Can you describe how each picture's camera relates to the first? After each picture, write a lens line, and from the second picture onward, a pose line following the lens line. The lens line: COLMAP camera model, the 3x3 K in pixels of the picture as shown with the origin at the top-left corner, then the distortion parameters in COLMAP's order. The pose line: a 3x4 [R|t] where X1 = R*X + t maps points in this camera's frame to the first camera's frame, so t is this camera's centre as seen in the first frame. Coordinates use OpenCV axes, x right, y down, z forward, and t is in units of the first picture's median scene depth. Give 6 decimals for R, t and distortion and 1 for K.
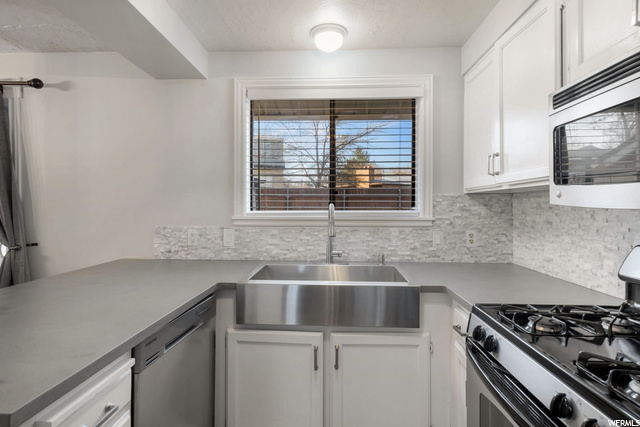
lens RADIAL K [[338.4, 0, 319.5], [0, 338.4, 208.4], [0, 0, 1]] dist [0.008191, -0.000033]
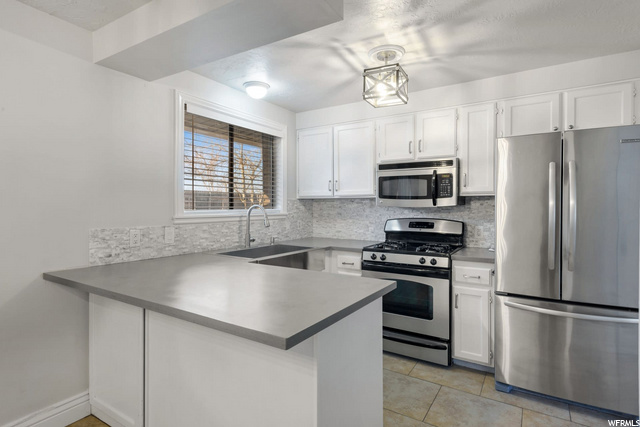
lens RADIAL K [[338.4, 0, 320.9], [0, 338.4, 211.3], [0, 0, 1]] dist [0.008191, -0.000033]
pose [[0.490285, -0.014270, 0.871445, -0.977343], [0.003335, 0.999889, 0.014496, -0.004485], [-0.871556, -0.004201, 0.490279, 0.052944]]
